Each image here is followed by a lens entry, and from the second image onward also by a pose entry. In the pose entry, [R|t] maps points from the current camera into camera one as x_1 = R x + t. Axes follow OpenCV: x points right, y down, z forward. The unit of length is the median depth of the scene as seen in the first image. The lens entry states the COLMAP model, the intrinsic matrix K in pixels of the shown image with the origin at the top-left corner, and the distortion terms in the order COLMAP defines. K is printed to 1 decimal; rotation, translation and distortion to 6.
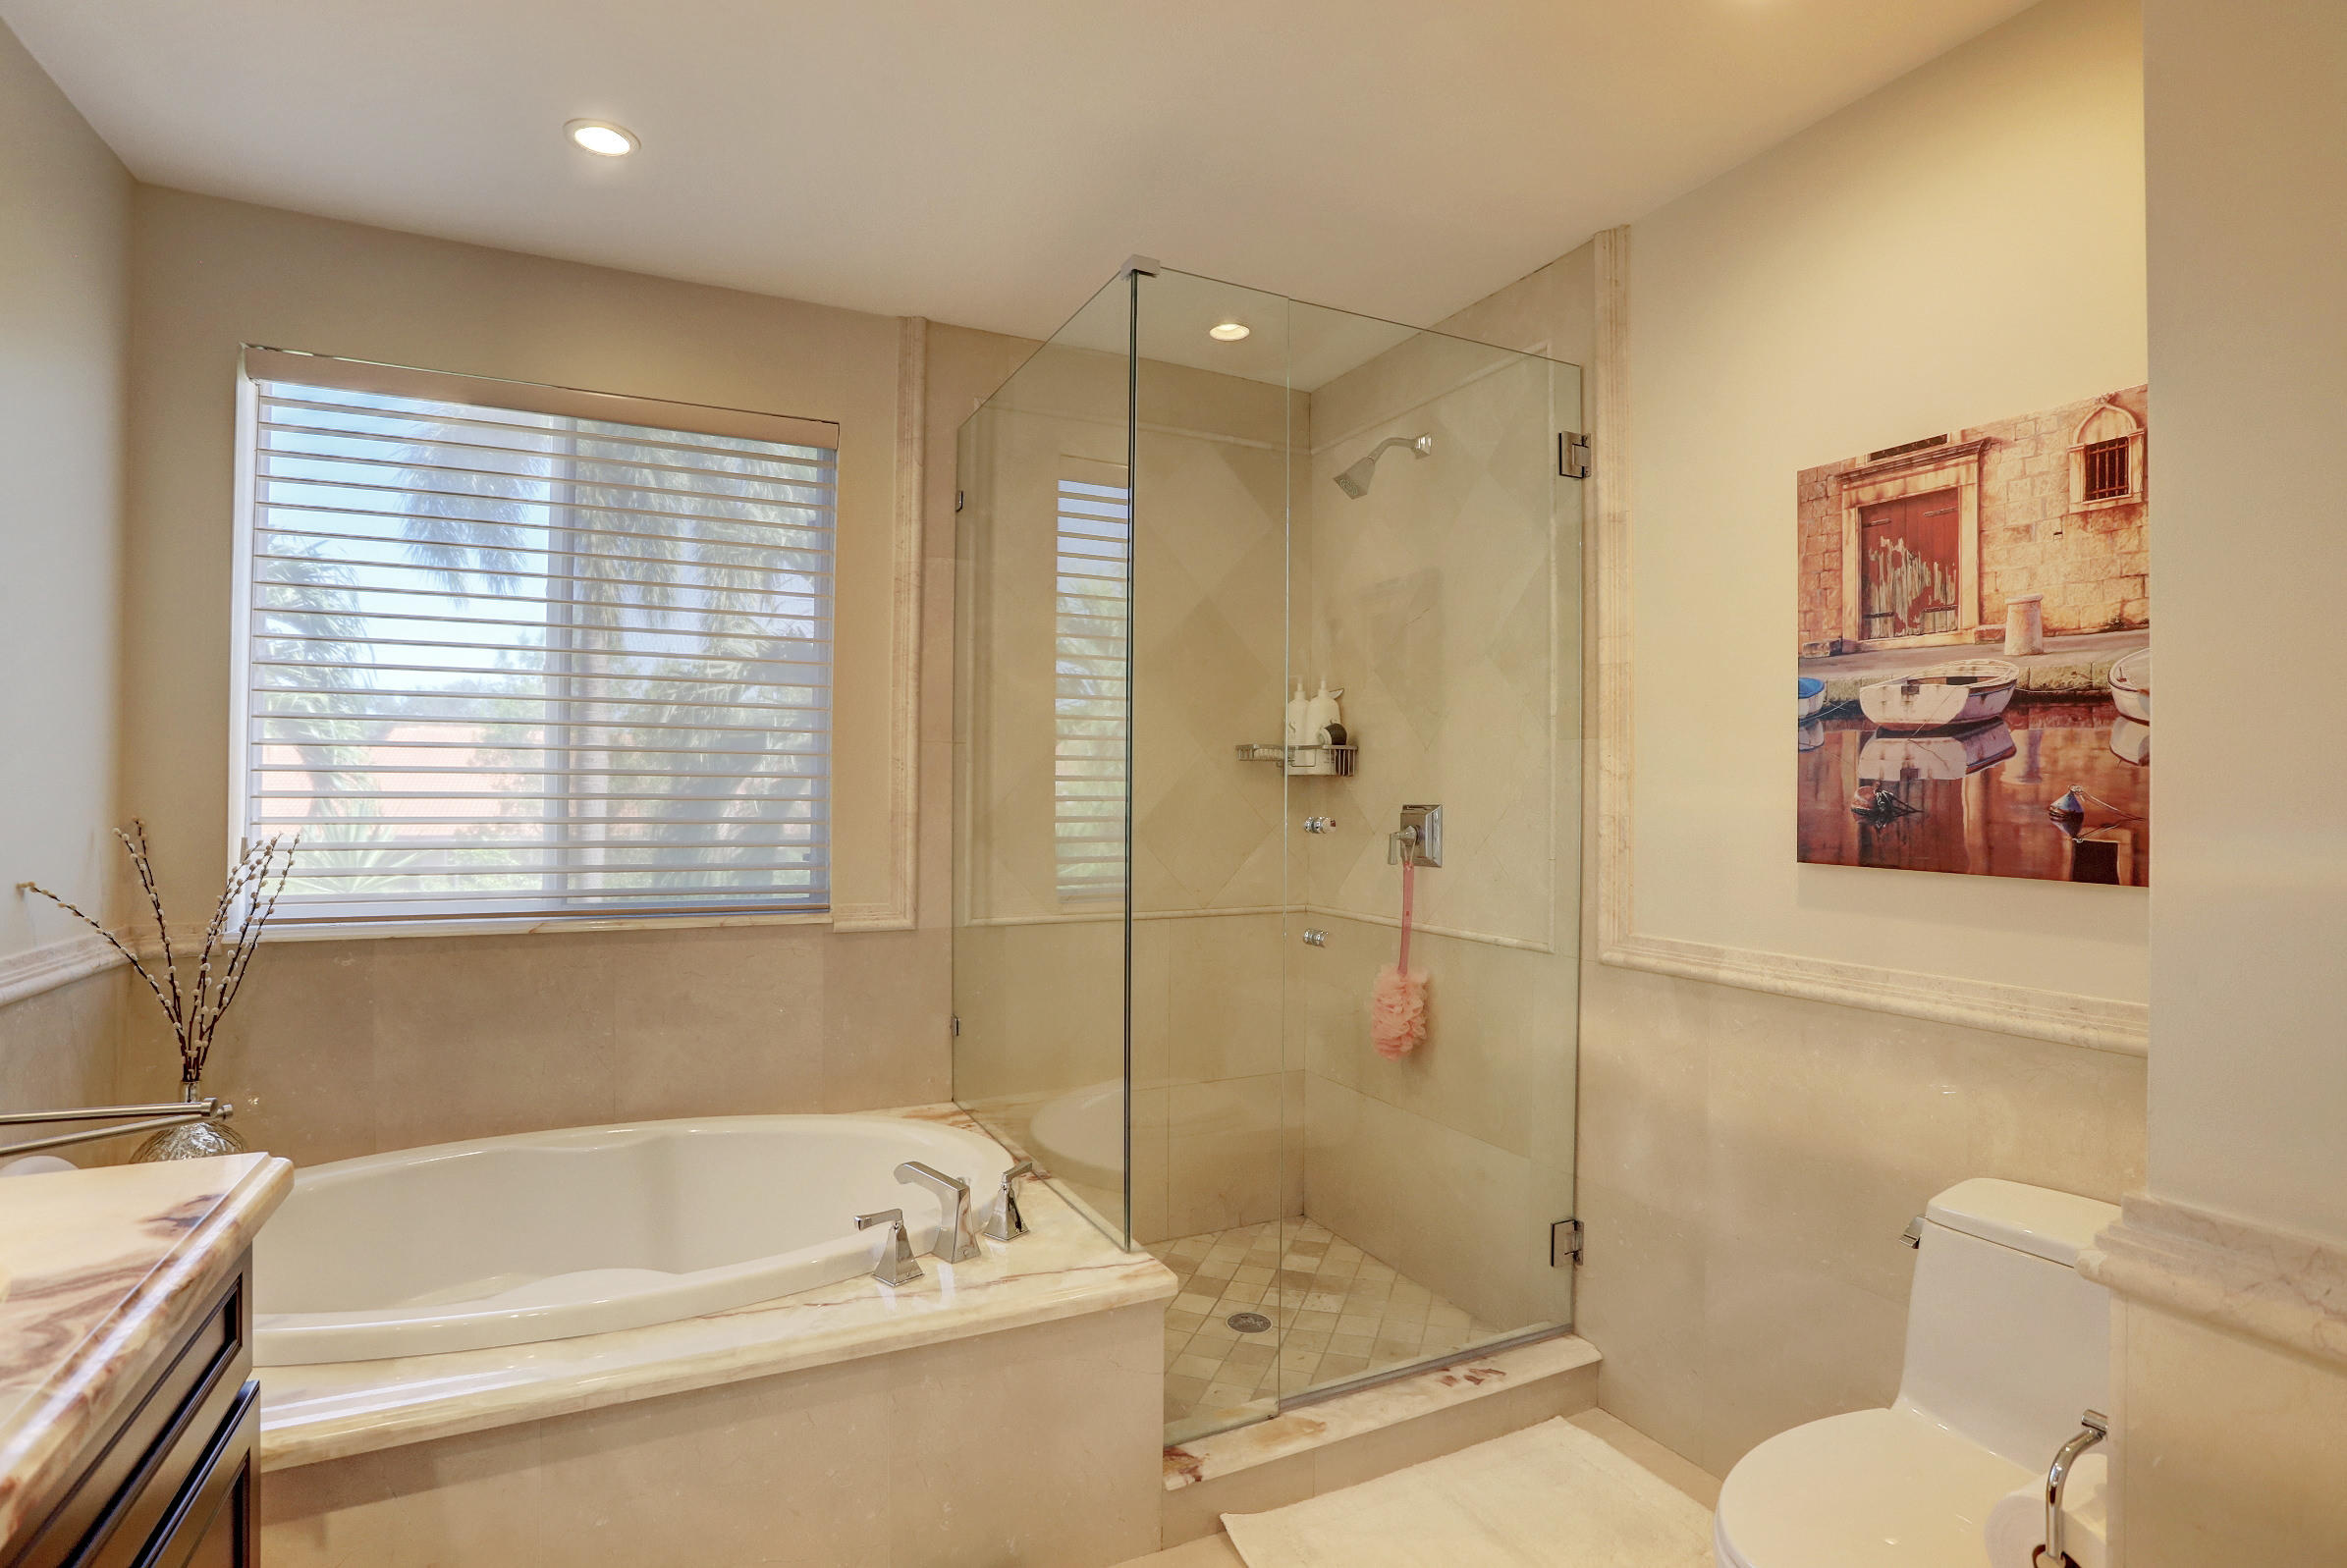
lens RADIAL K [[1146.4, 0, 1173.5], [0, 1146.4, 784.0], [0, 0, 1]] dist [-0.067696, 0.027918]
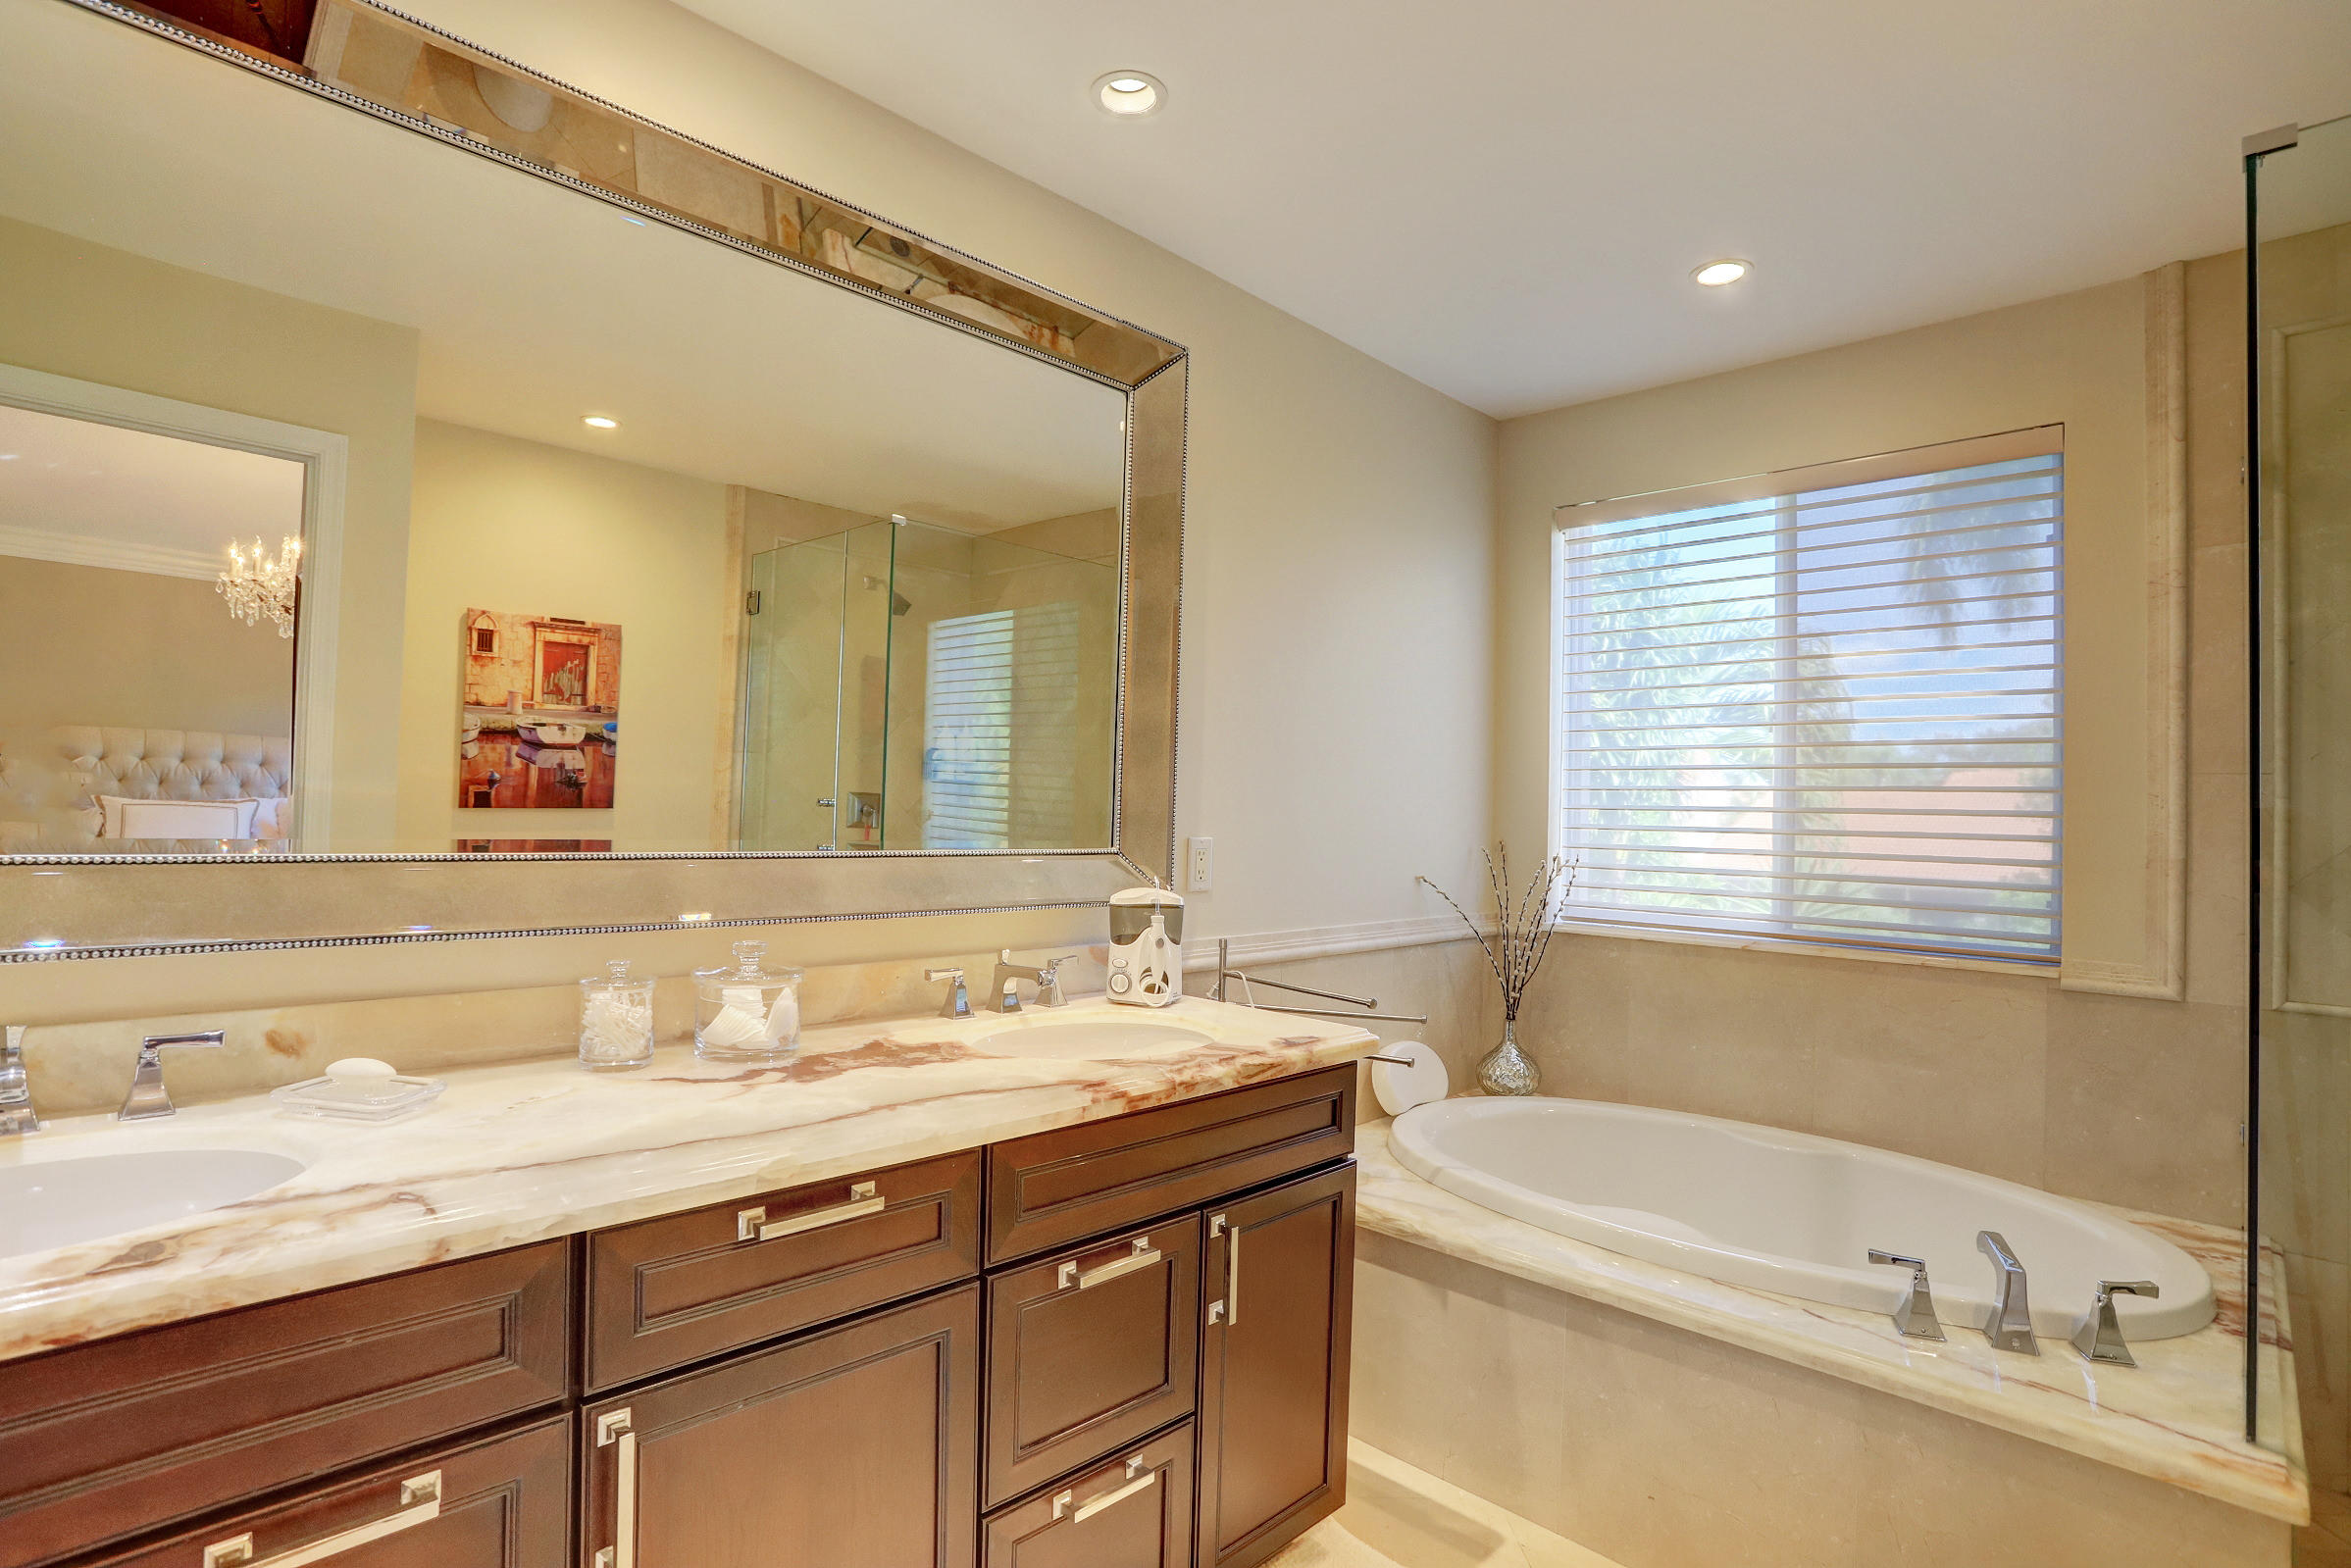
lens RADIAL K [[1148.3, 0, 1175.5], [0, 1148.3, 784.0], [0, 0, 1]] dist [-0.067696, 0.027918]
pose [[0.334209, -0.020677, -0.942272, 0.329899], [-0.013346, 0.999555, -0.026668, 0.001462], [0.942405, 0.021488, 0.333784, 0.053115]]
